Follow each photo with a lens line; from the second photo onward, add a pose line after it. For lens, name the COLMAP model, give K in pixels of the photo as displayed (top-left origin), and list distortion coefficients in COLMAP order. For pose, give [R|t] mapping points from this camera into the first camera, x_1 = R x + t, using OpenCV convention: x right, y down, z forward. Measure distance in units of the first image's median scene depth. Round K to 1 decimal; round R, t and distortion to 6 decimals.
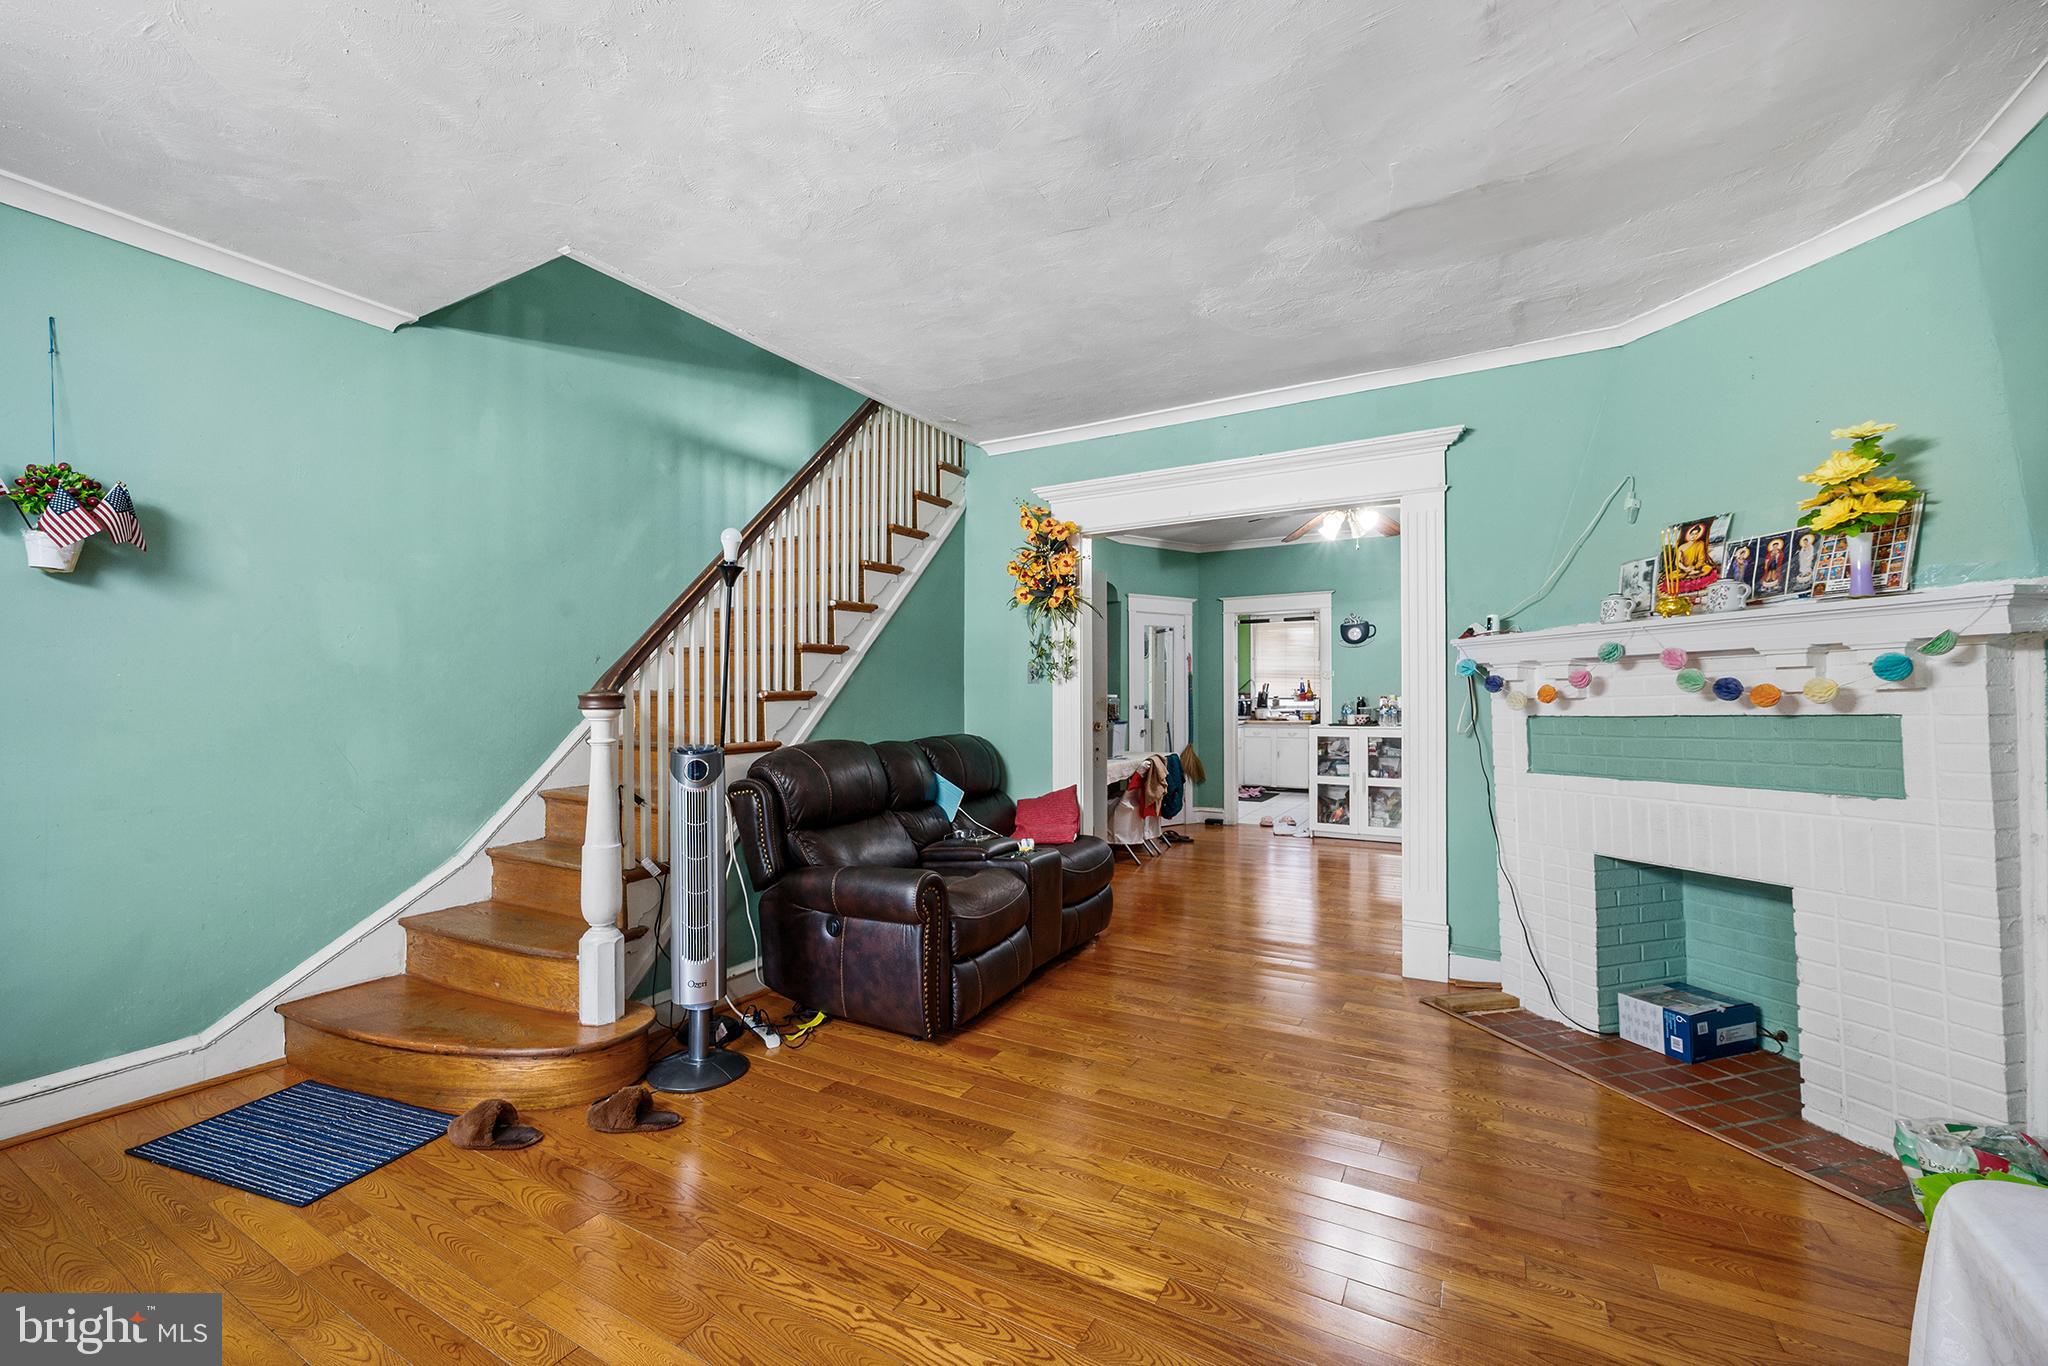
lens RADIAL K [[843.1, 0, 1001.5], [0, 843.1, 691.3], [0, 0, 1]] dist [0.000817, 0.000008]
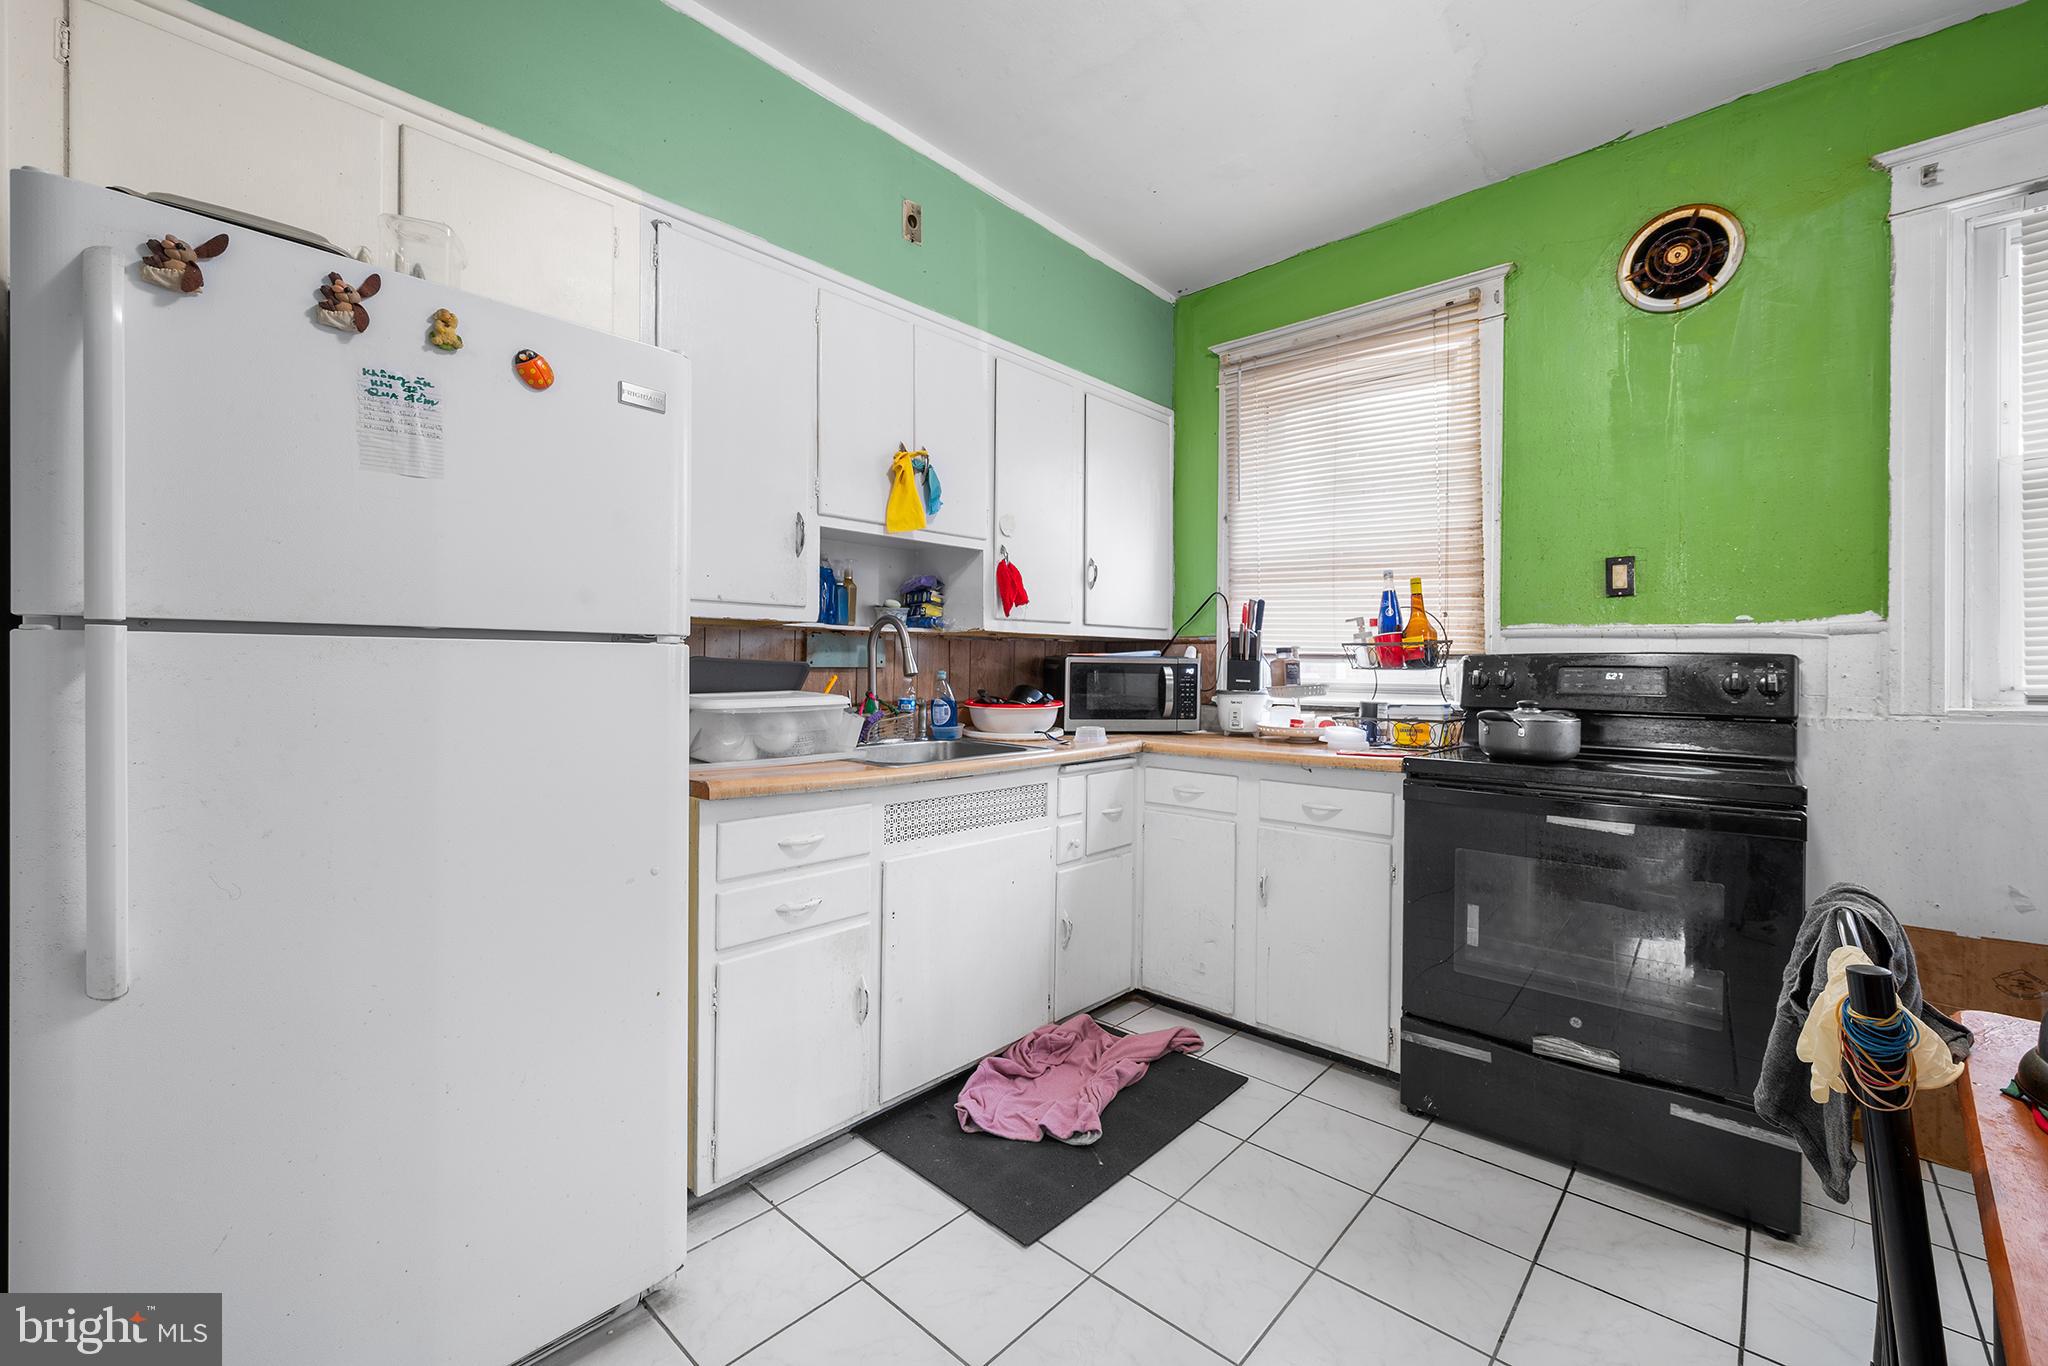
lens RADIAL K [[831.9, 0, 1020.3], [0, 831.9, 672.4], [0, 0, 1]] dist [-0.000585, -0.000288]
pose [[0.977568, 0.010183, -0.210372, 0.454456], [-0.007493, 0.999880, 0.013576, 0.016315], [0.210485, -0.011695, 0.977527, 1.111573]]
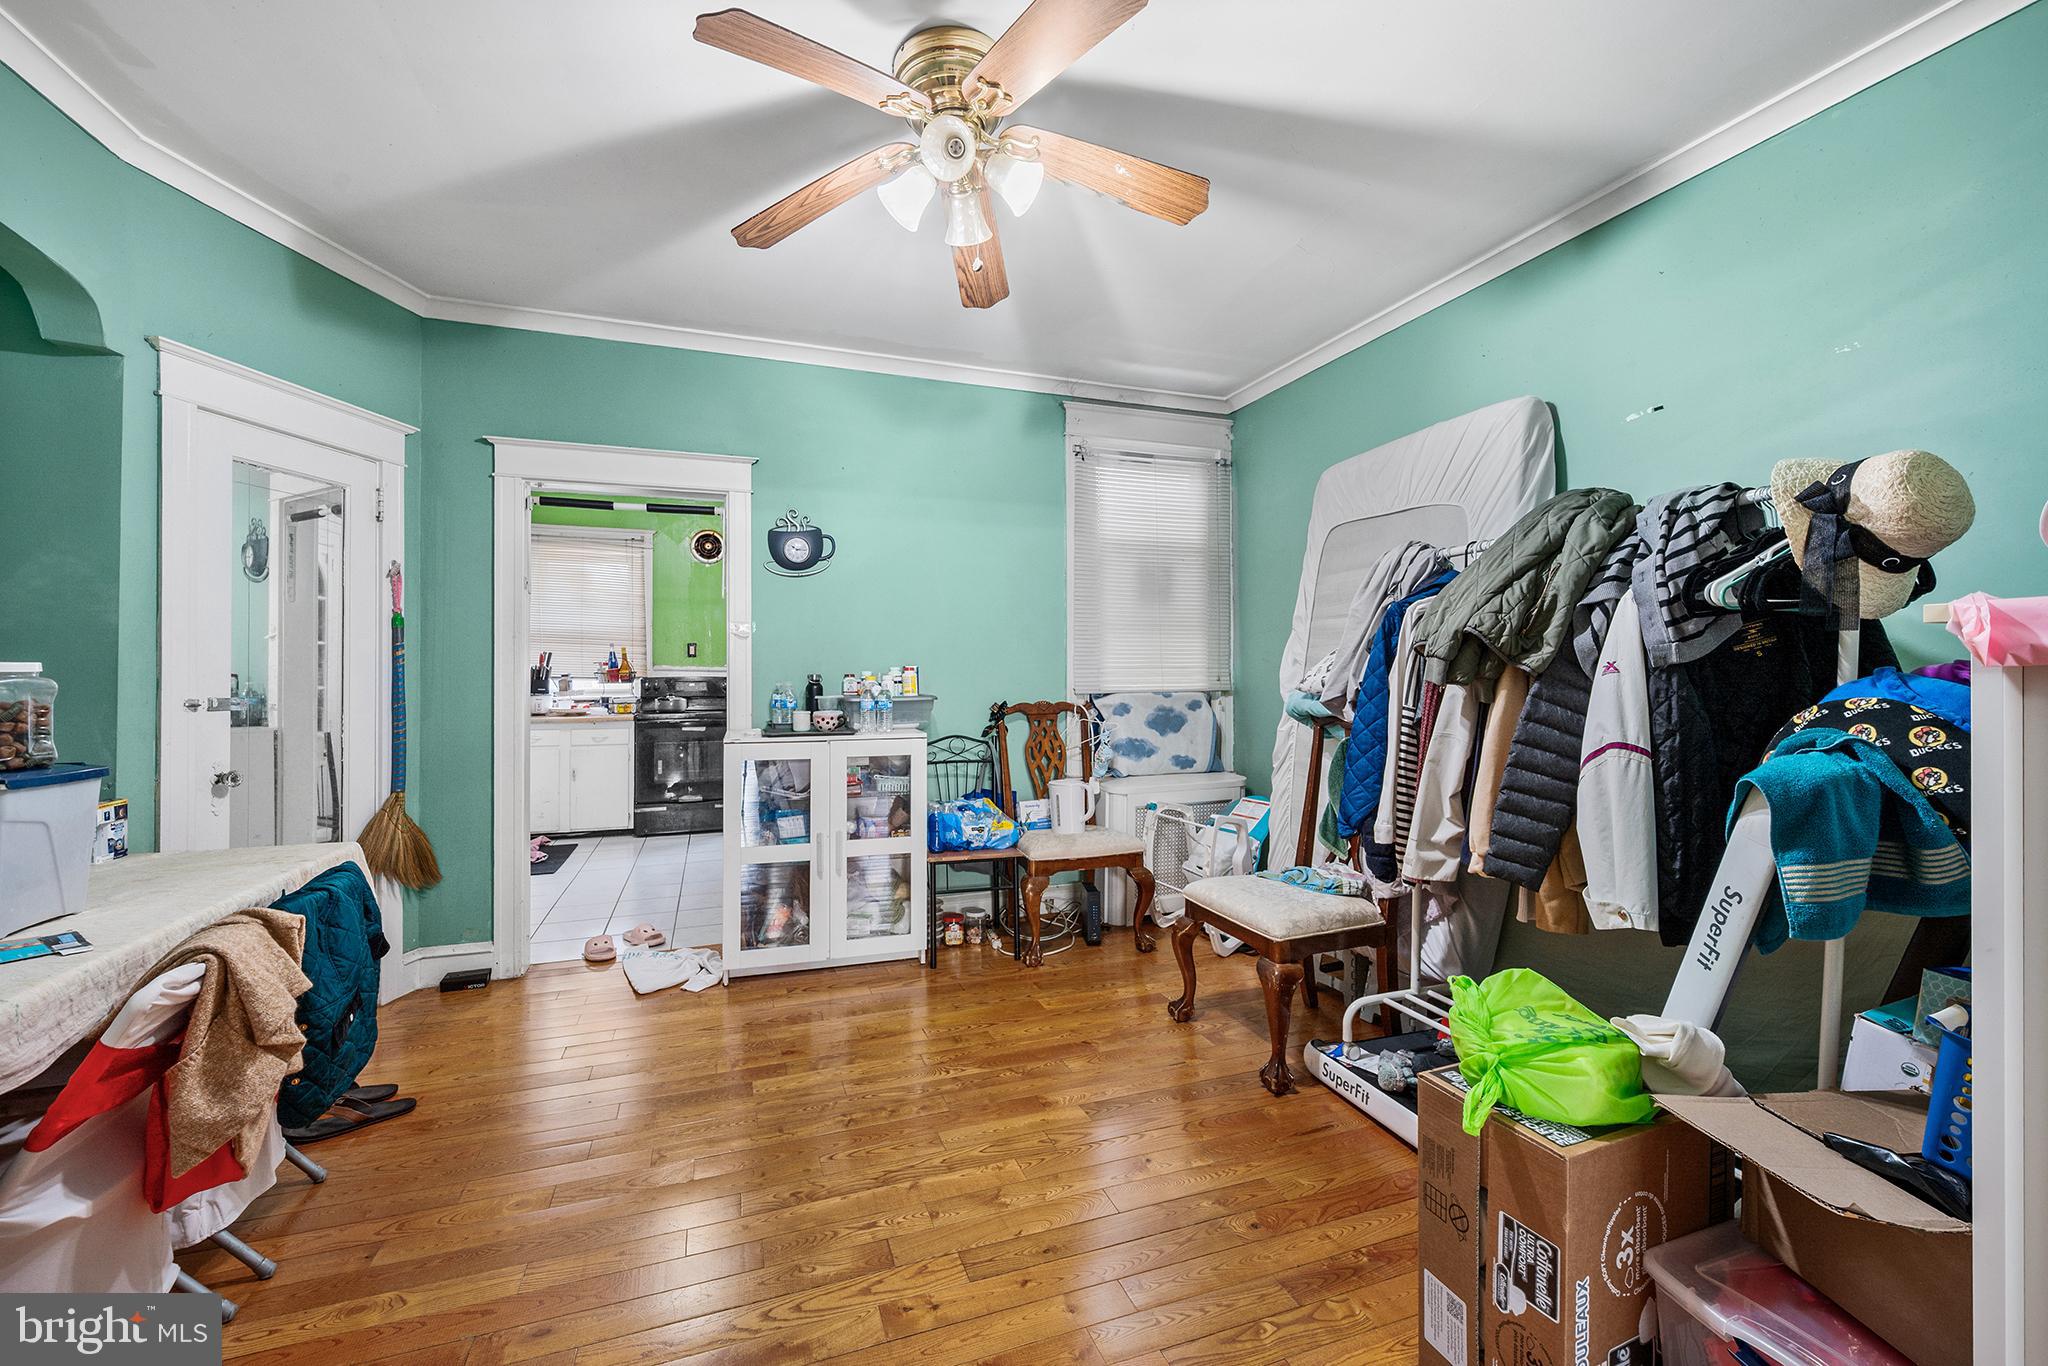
lens RADIAL K [[841.8, 0, 1026.3], [0, 841.8, 669.9], [0, 0, 1]] dist [0.000058, 0.000088]
pose [[0.638115, 0.005155, 0.769924, 0.119581], [-0.005339, 0.999983, -0.002270, 0.004000], [-0.769923, -0.002662, 0.638132, 0.574865]]
